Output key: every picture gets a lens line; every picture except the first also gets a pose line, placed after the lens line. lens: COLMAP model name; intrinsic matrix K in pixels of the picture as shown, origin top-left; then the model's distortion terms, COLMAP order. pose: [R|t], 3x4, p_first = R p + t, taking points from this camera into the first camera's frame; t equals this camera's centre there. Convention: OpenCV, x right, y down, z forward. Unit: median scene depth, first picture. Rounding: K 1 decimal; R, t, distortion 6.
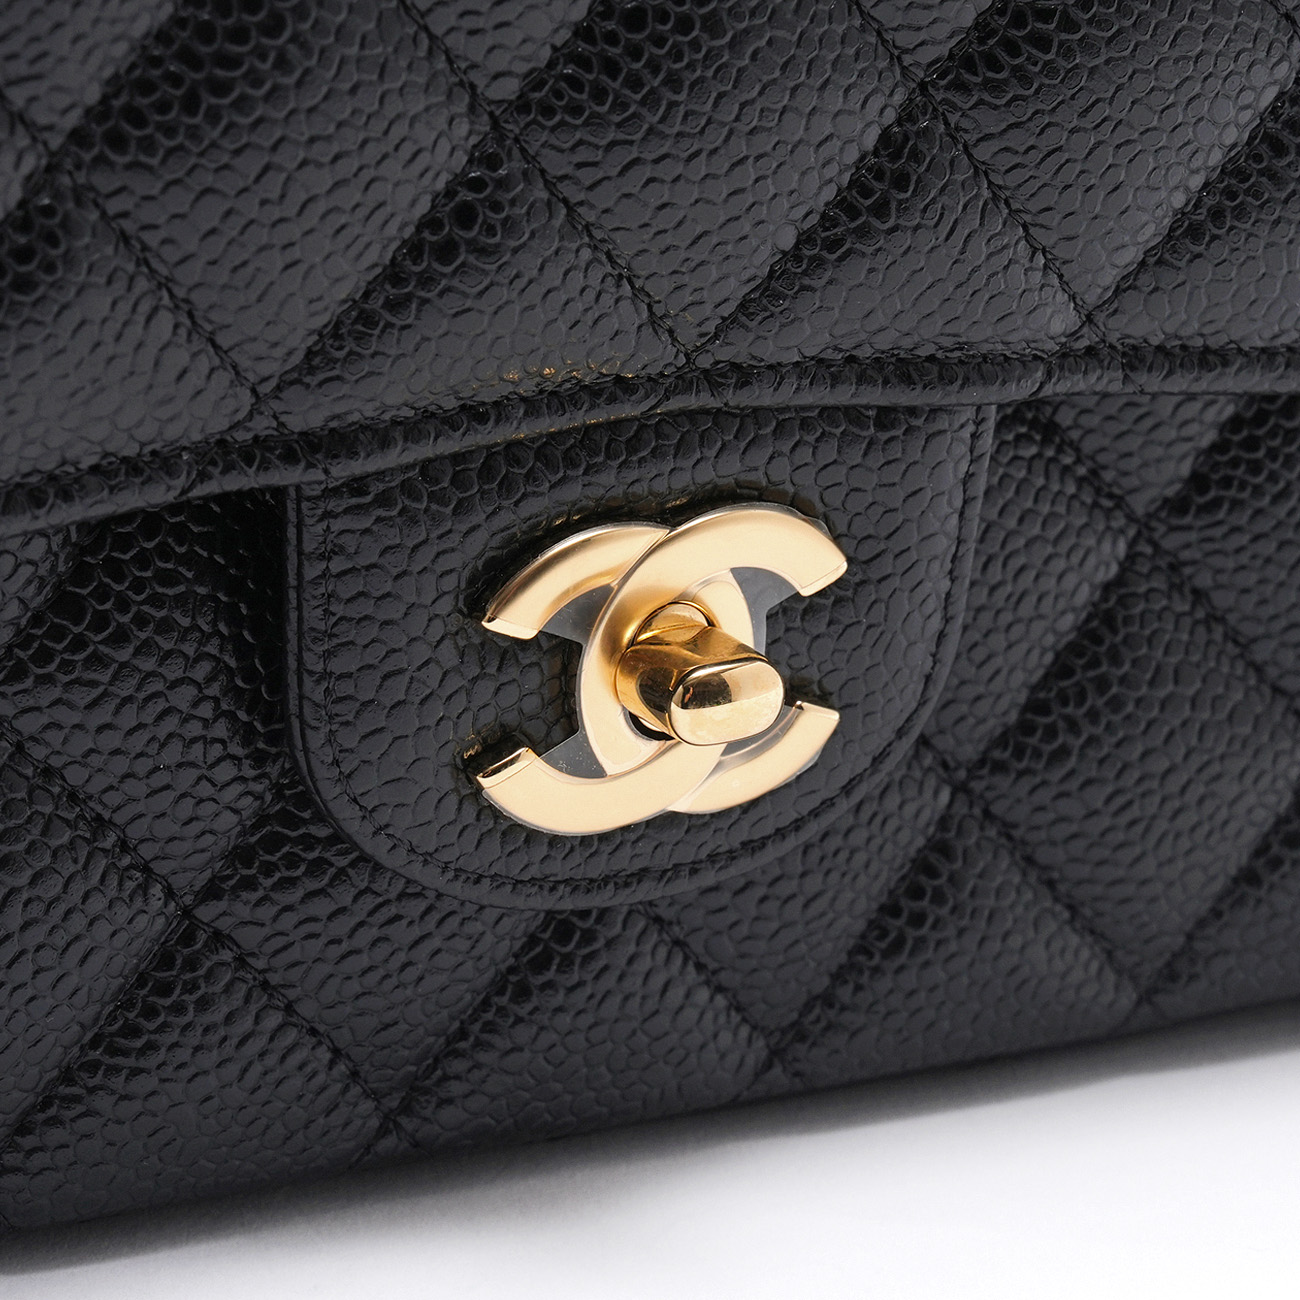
lens RADIAL K [[5662.0, 0, 649.3], [0, 5662.0, 649.9], [0, 0, 1]] dist [0.215742, 0.000000]
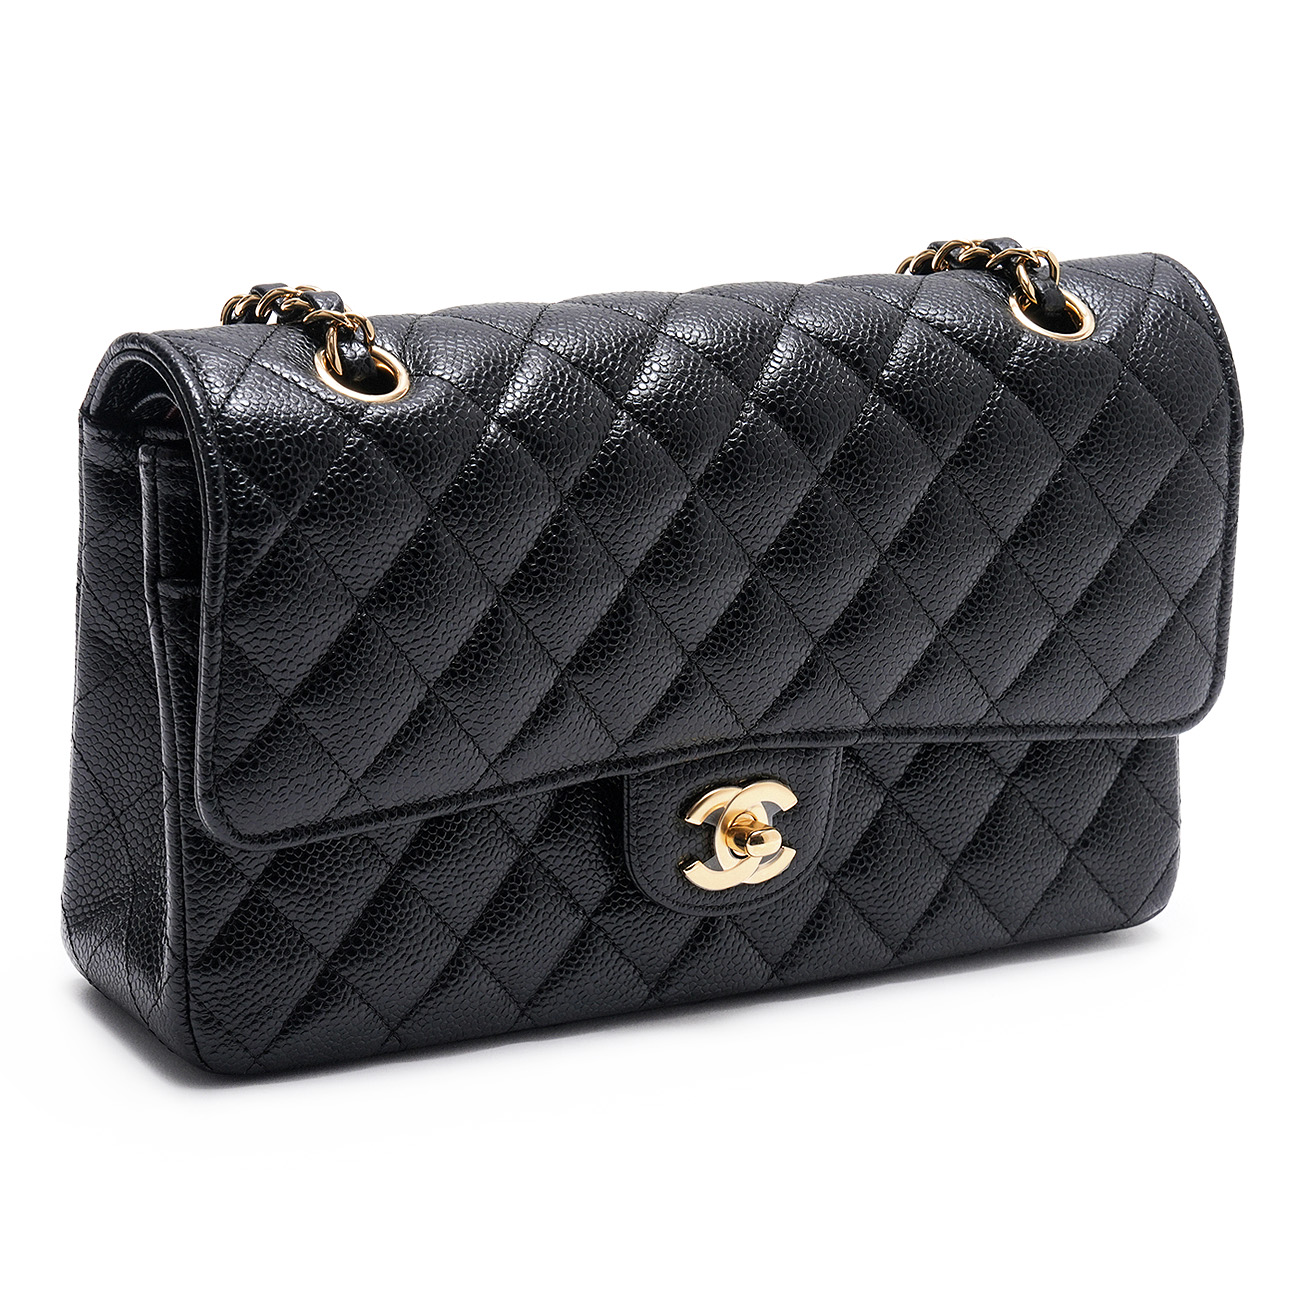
lens RADIAL K [[3756.7, 0, 650.6], [0, 3756.7, 649.2], [0, 0, 1]] dist [0.222964, 0.000000]
pose [[0.997863, -0.031696, 0.057147, -0.159905], [0.037797, 0.993317, -0.109054, 0.123973], [-0.053308, 0.110981, 0.992392, -1.033257]]
